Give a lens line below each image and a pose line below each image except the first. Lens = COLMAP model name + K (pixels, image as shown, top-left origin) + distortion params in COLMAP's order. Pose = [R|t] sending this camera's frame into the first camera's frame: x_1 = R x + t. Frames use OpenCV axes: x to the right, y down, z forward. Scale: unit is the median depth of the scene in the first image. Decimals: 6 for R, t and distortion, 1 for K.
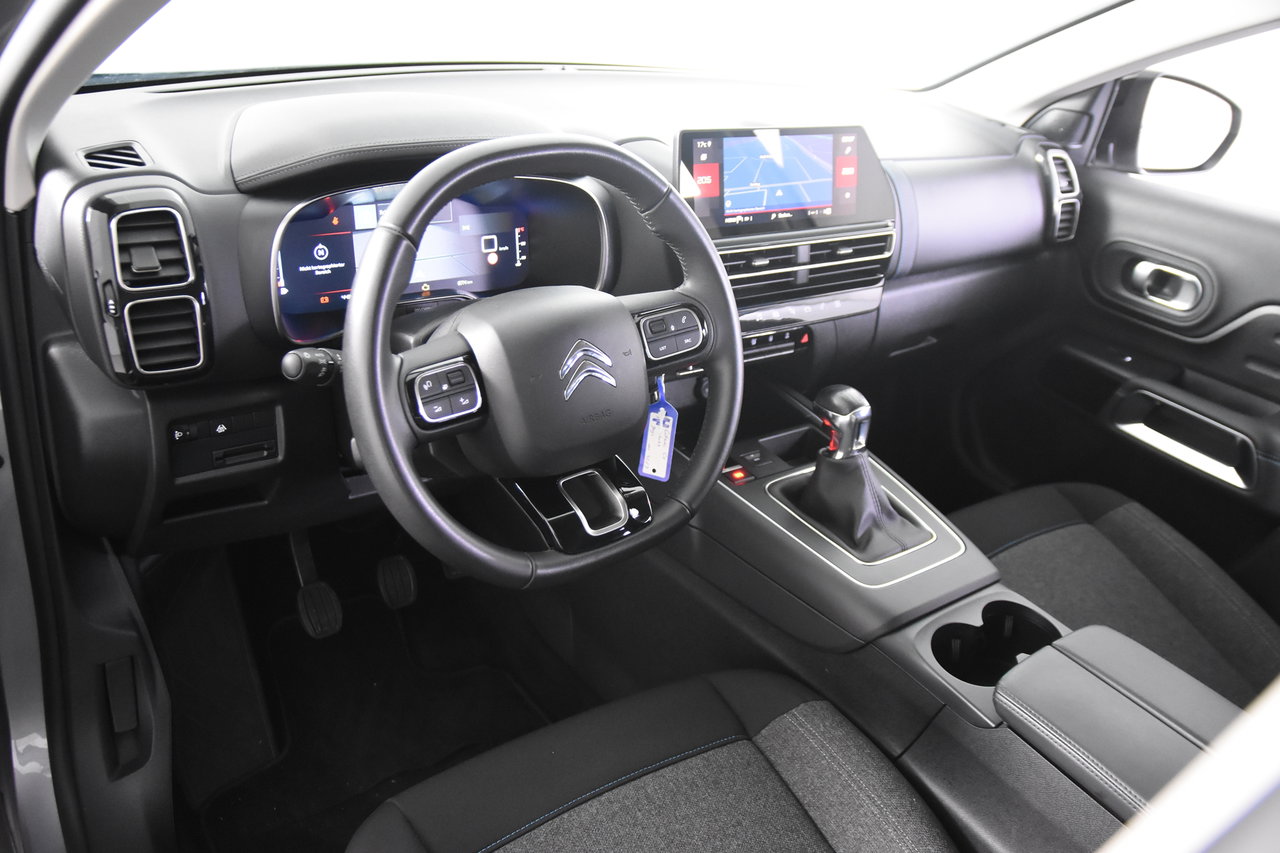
lens RADIAL K [[1028.2, 0, 640.0], [0, 1028.2, 426.5], [0, 0, 1]] dist [-0.116776, 0.165758]
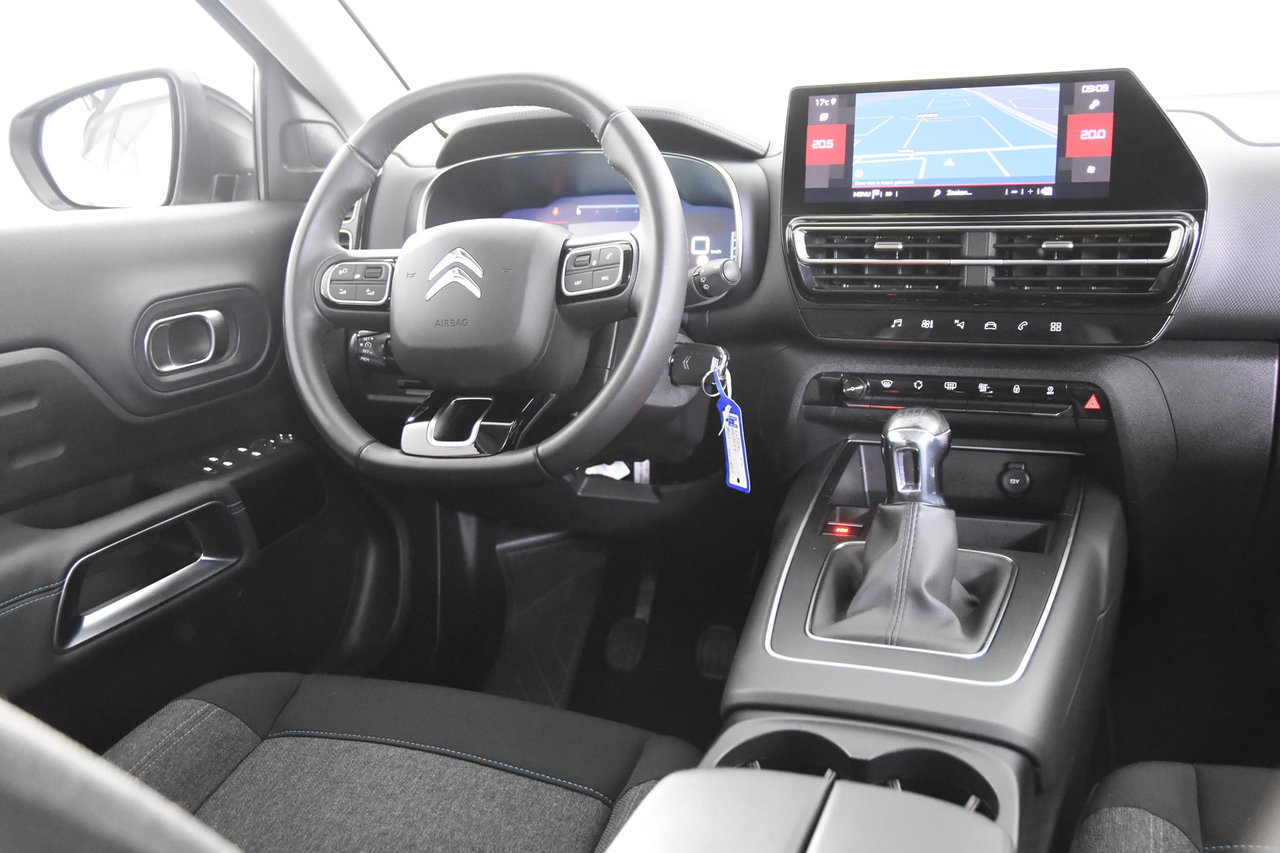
lens RADIAL K [[1120.5, 0, 640.0], [0, 1120.5, 426.5], [0, 0, 1]] dist [-0.095046, 0.156661]
pose [[0.525789, 0.079764, -0.846867, 0.746026], [-0.295630, 0.950666, -0.094005, 0.101398], [0.797590, 0.299786, 0.523430, 0.468076]]
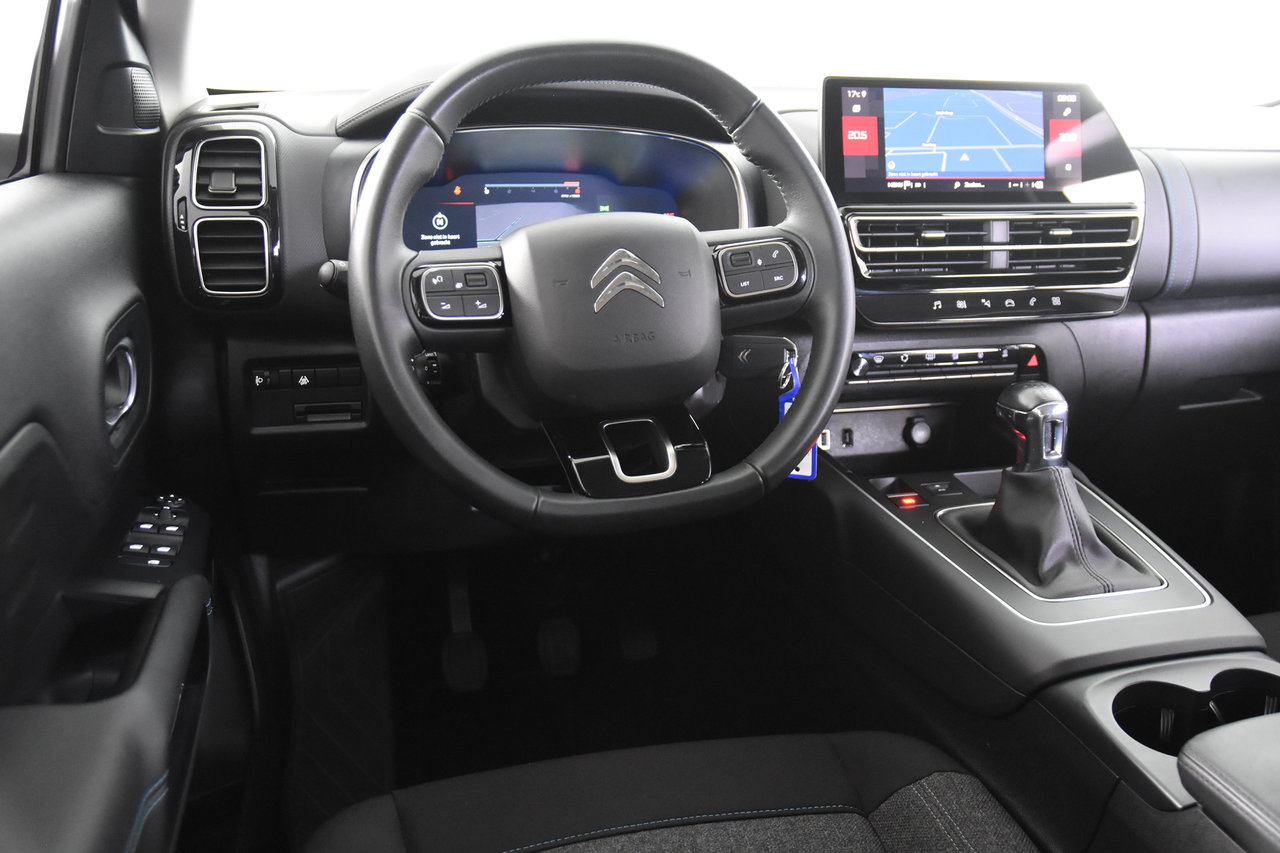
lens RADIAL K [[1135.7, 0, 625.2], [0, 1135.7, 421.3], [0, 0, 1]] dist [-0.091753, 0.163614]
pose [[0.930293, 0.019408, -0.366304, 0.226196], [-0.089787, 0.980270, -0.176092, 0.172188], [0.355660, 0.196706, 0.913681, 0.114356]]
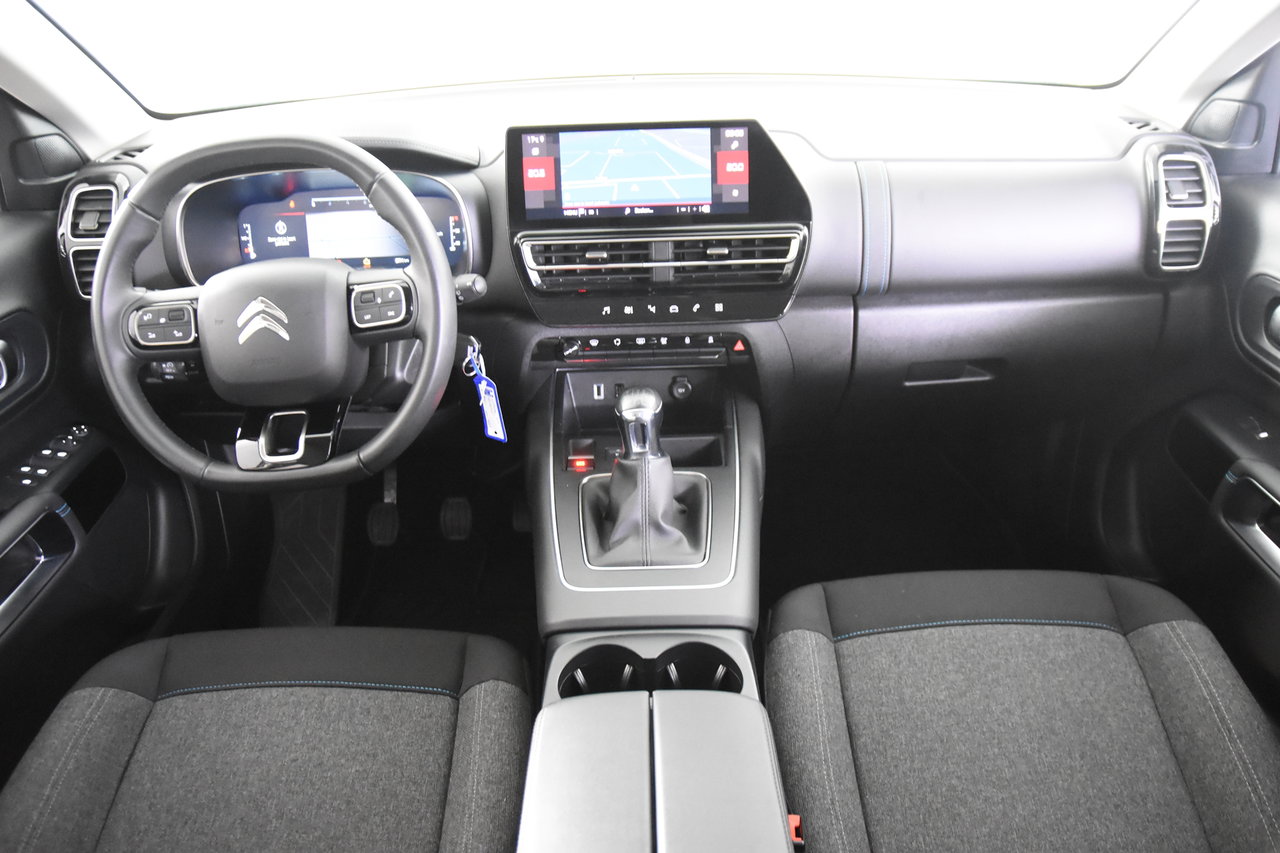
lens RADIAL K [[960.9, 0, 626.6], [0, 960.9, 416.1], [0, 0, 1]] dist [-0.121239, 0.104321]
pose [[0.799732, 0.148706, -0.581649, 0.728070], [-0.161216, 0.986447, 0.030535, -0.038163], [0.578306, 0.069351, 0.812867, 0.264961]]
